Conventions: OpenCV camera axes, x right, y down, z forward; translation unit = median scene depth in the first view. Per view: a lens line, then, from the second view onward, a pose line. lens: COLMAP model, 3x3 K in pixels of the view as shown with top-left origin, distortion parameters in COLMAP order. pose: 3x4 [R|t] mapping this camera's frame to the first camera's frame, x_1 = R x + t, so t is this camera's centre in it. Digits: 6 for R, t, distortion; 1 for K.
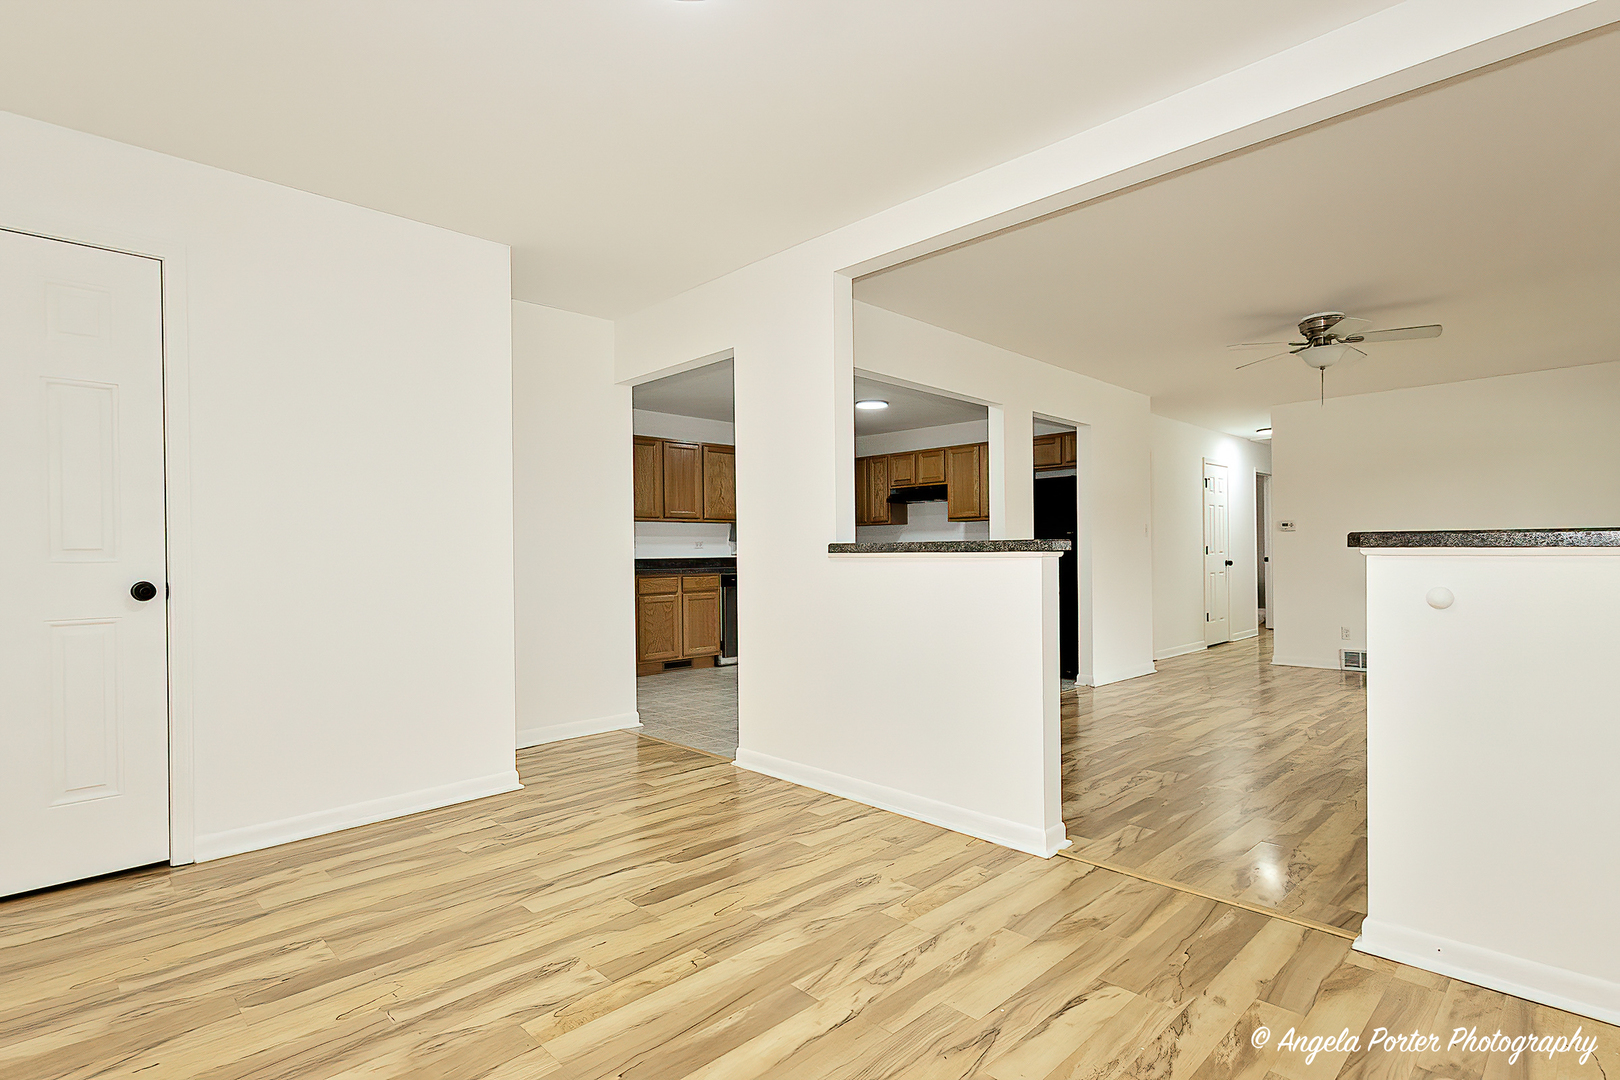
lens RADIAL K [[764.3, 0, 805.6], [0, 764.3, 554.1], [0, 0, 1]] dist [0.011135, -0.000854]
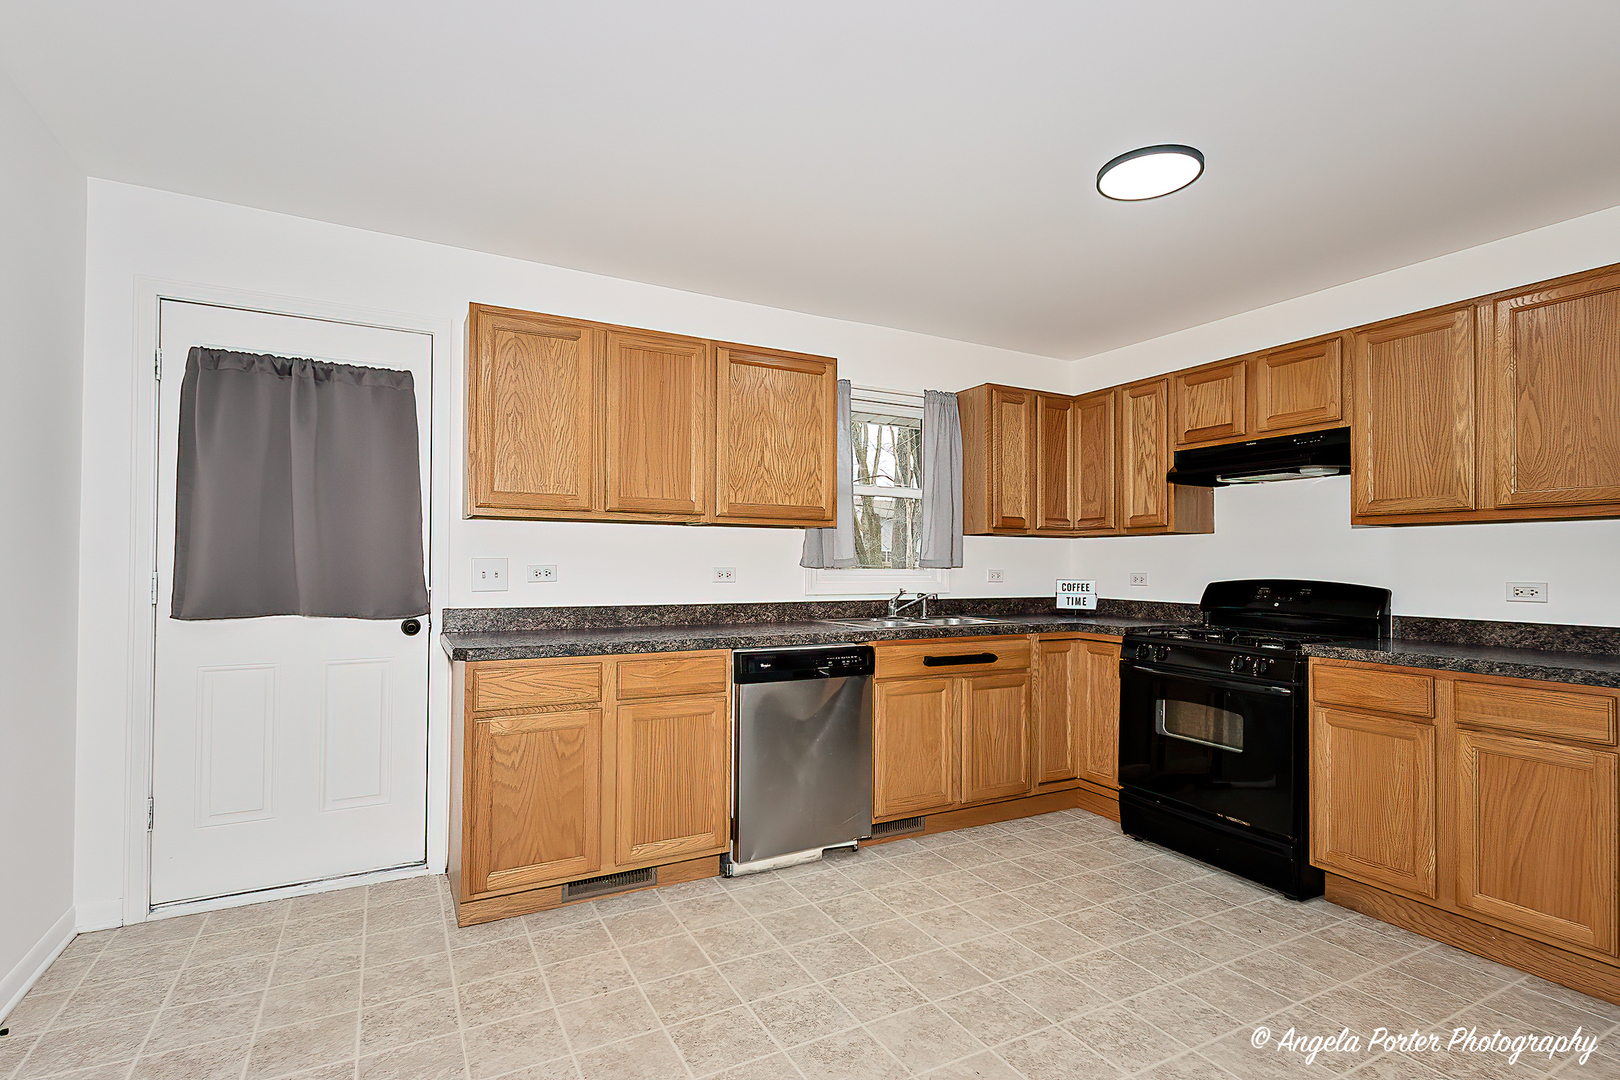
lens RADIAL K [[764.3, 0, 805.6], [0, 764.3, 554.1], [0, 0, 1]] dist [0.011135, -0.000854]
pose [[0.961173, 0.015758, -0.275498, 0.034371], [-0.019602, 0.999745, -0.011205, -0.020993], [0.275251, 0.016170, 0.961236, 0.600573]]
